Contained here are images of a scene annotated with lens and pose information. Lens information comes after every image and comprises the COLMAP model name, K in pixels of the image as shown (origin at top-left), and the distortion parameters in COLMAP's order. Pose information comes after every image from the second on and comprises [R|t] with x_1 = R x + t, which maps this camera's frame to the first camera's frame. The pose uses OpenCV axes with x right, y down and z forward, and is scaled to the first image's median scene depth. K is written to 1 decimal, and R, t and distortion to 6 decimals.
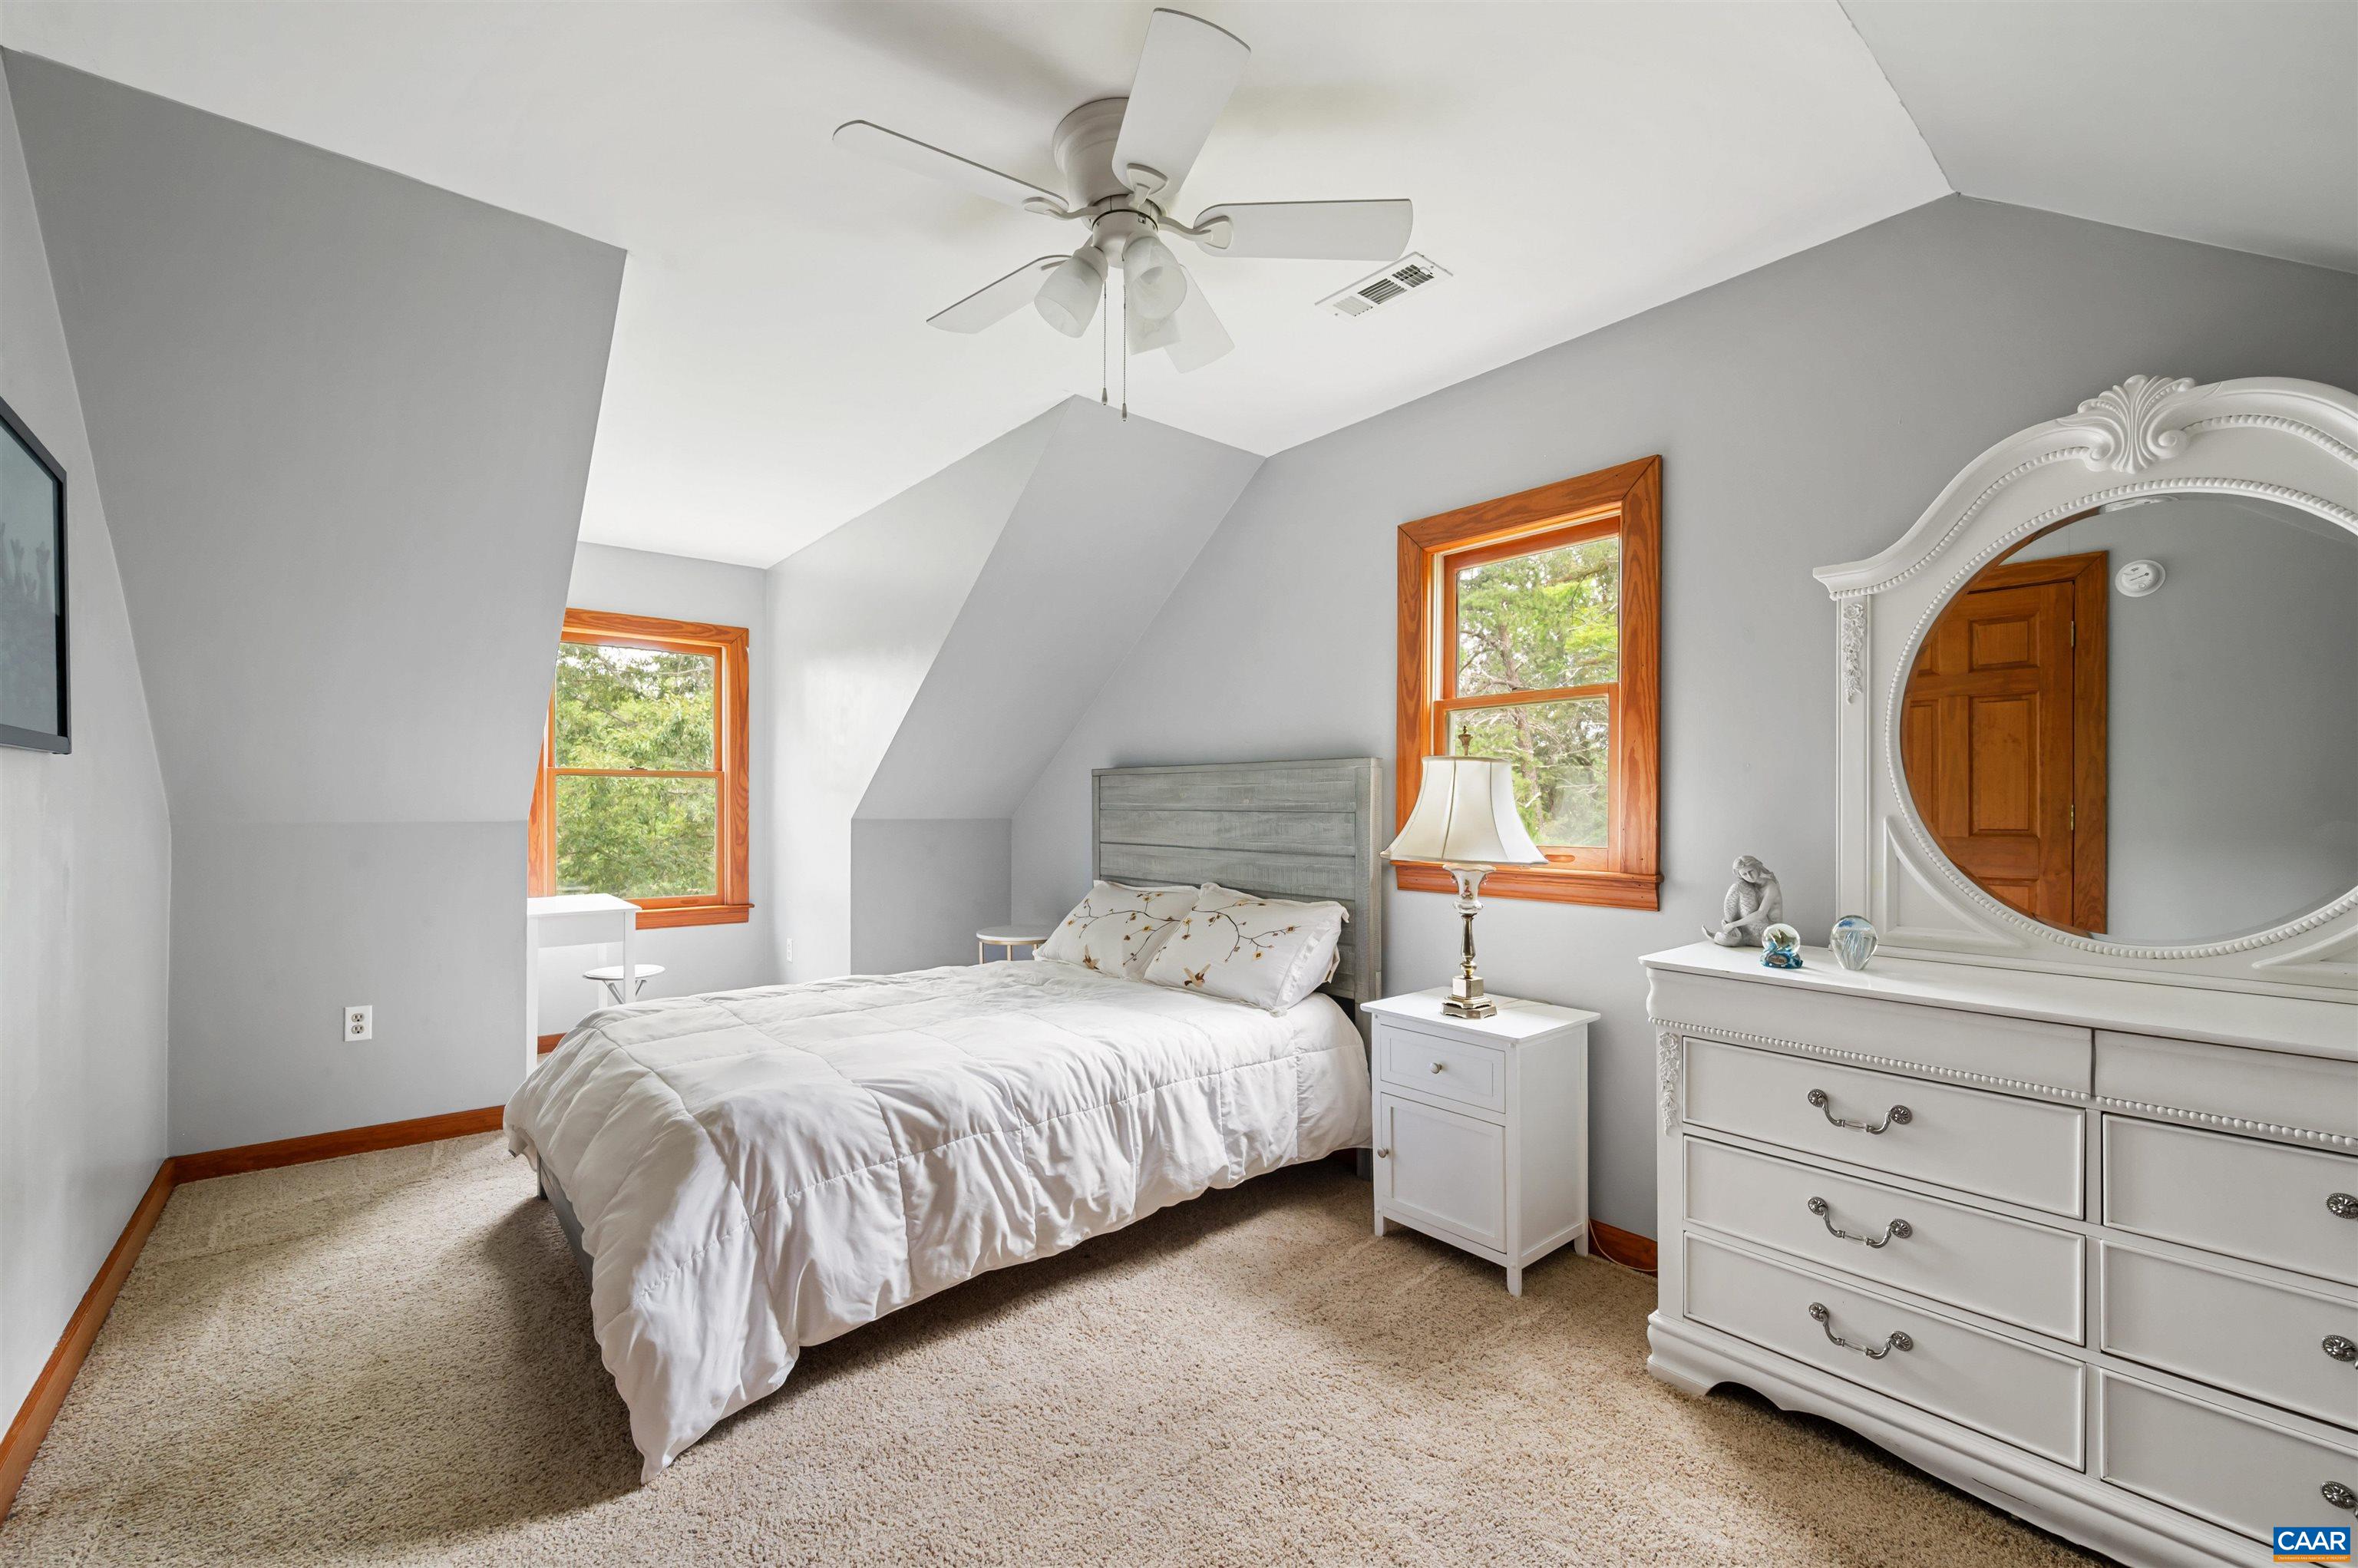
lens RADIAL K [[969.4, 0, 1179.0], [0, 969.4, 784.0], [0, 0, 1]] dist [-0.000005, -0.000071]
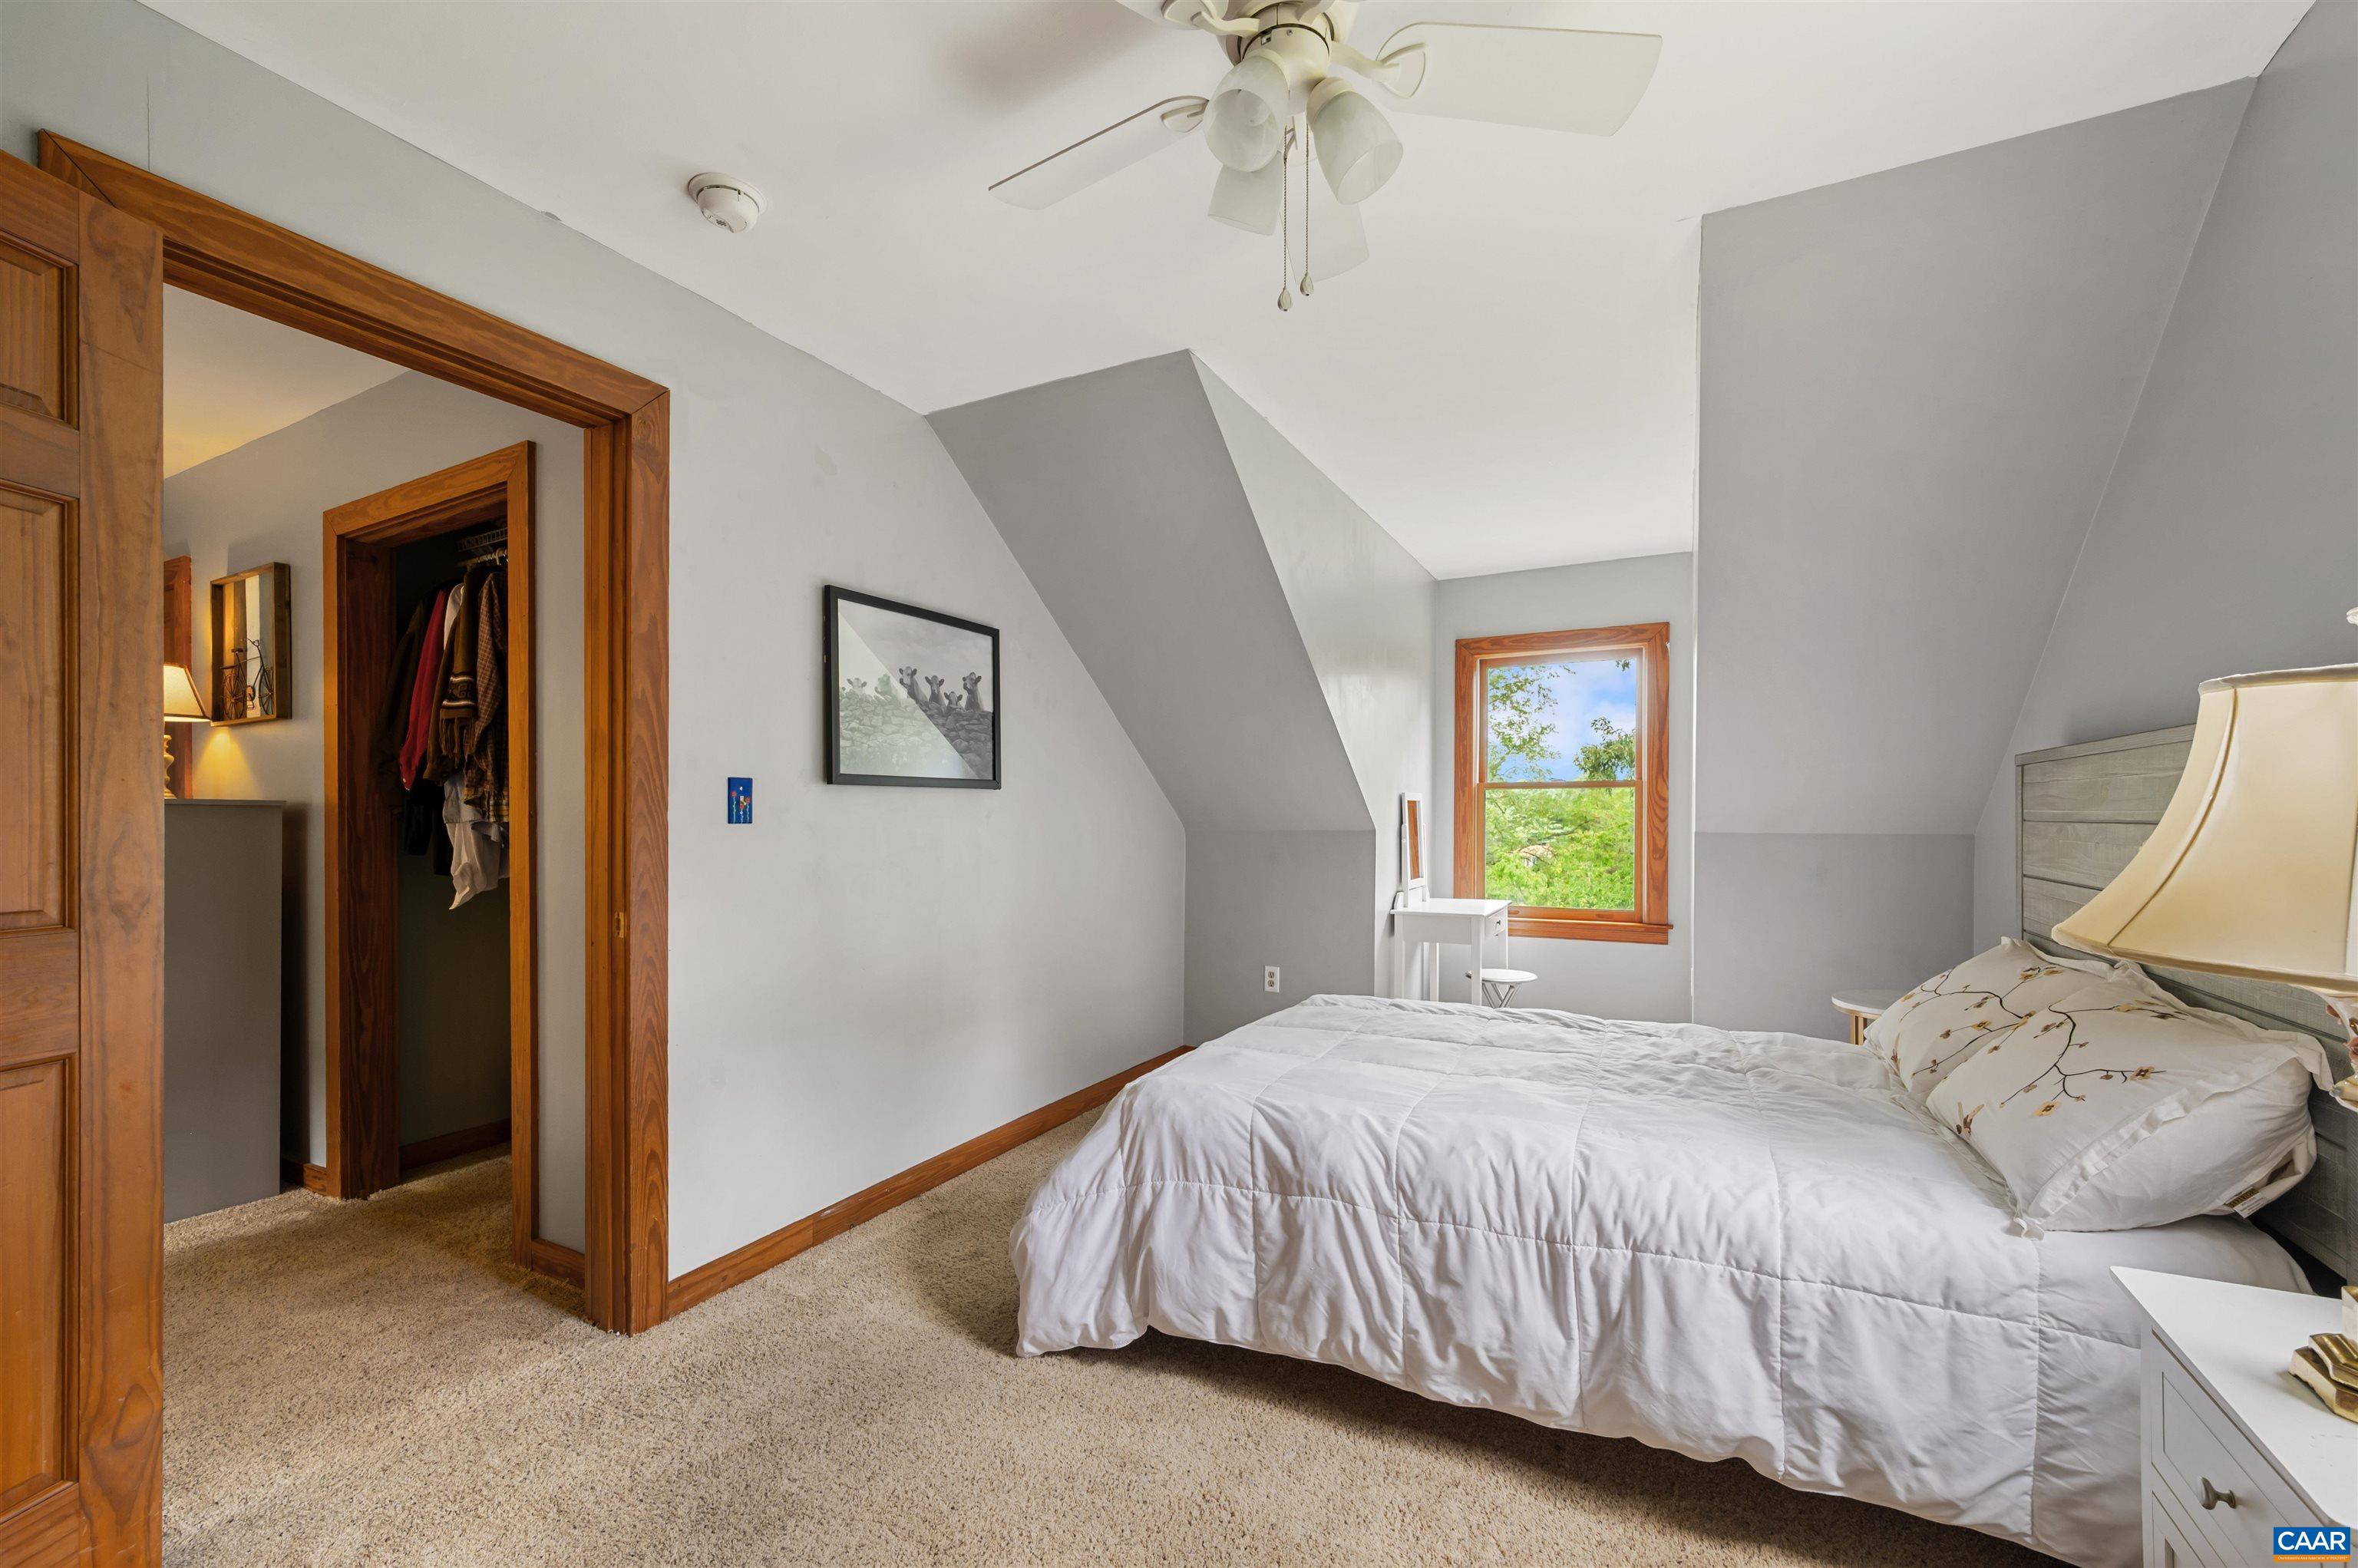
lens RADIAL K [[979.7, 0, 1190.2], [0, 979.7, 796.1], [0, 0, 1]] dist [0.000562, -0.000030]
pose [[0.382209, -0.022554, -0.923801, 0.523314], [0.024360, 0.999601, -0.014326, 0.012729], [0.923755, -0.017028, 0.382606, 0.527686]]
